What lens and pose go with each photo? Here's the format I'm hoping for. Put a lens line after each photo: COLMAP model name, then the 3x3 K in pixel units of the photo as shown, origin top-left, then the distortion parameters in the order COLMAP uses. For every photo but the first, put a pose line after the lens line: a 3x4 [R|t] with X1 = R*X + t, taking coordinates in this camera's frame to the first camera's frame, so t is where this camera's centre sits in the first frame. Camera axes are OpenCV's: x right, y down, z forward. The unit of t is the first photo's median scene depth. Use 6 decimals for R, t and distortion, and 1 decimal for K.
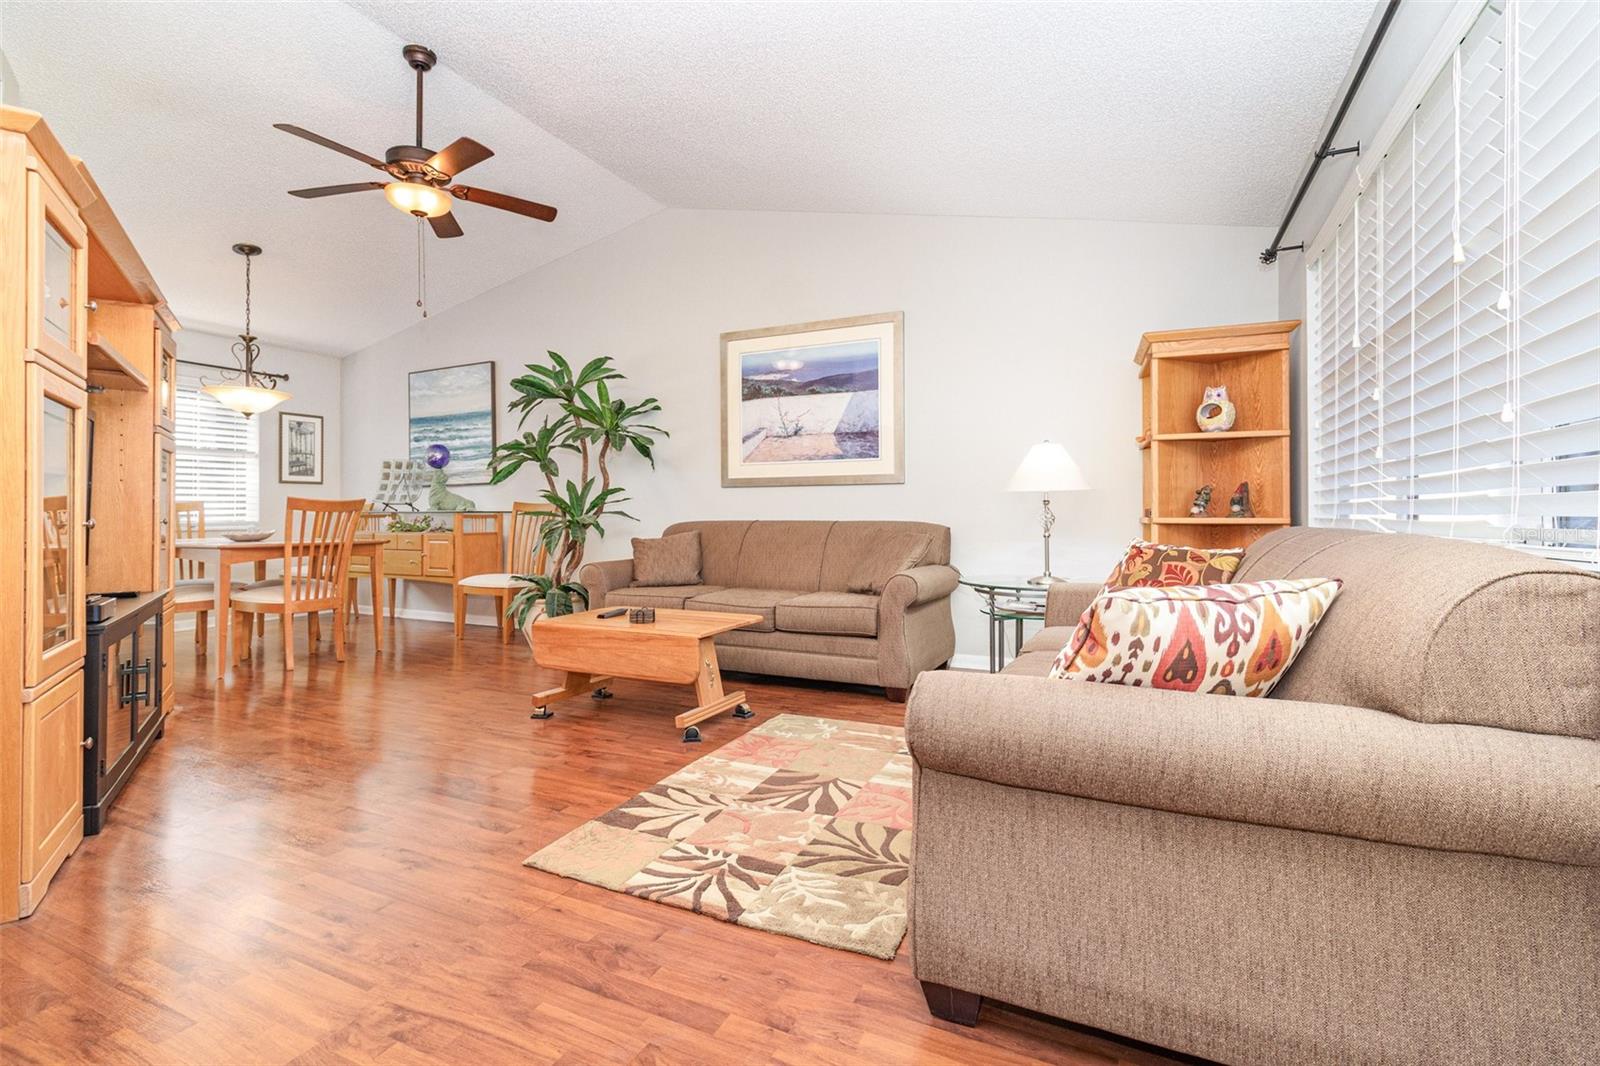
lens RADIAL K [[749.4, 0, 784.5], [0, 749.4, 496.0], [0, 0, 1]] dist [0.002869, -0.000647]
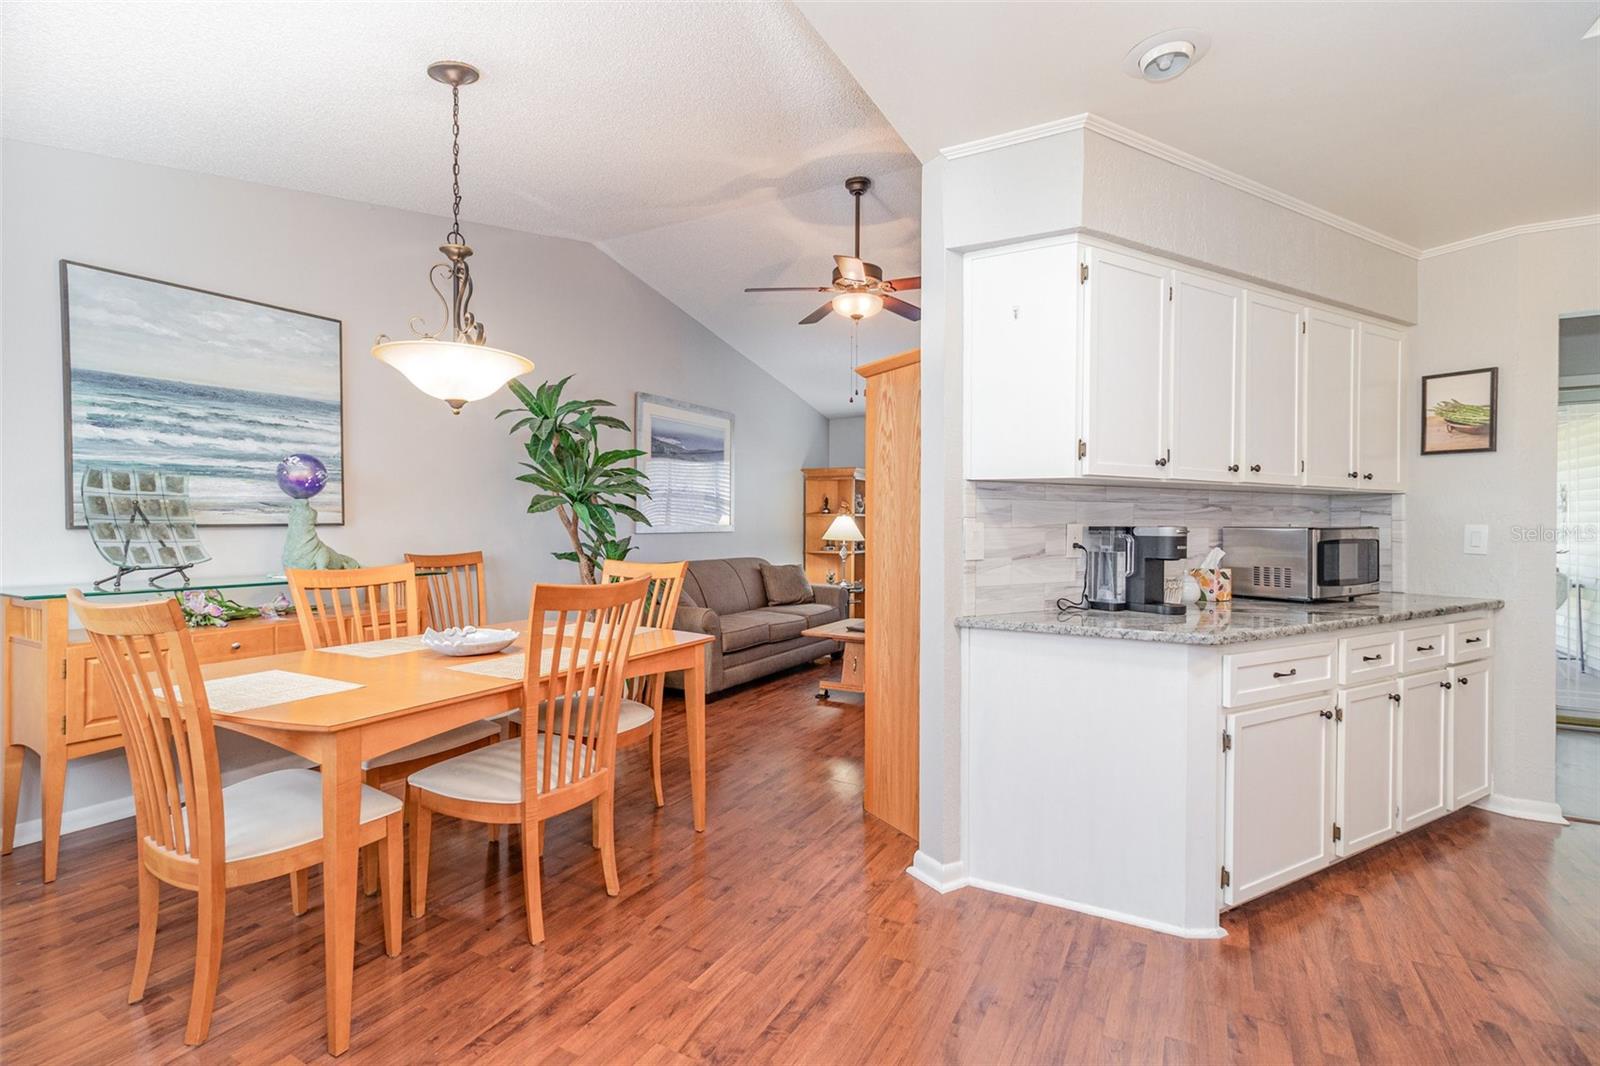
lens RADIAL K [[749.4, 0, 793.8], [0, 749.4, 536.3], [0, 0, 1]] dist [0.002869, -0.000647]
pose [[0.057791, -0.003819, 0.998321, -0.965715], [-0.004409, 0.999982, 0.004080, -0.012052], [-0.998319, -0.004638, 0.057773, 0.604843]]
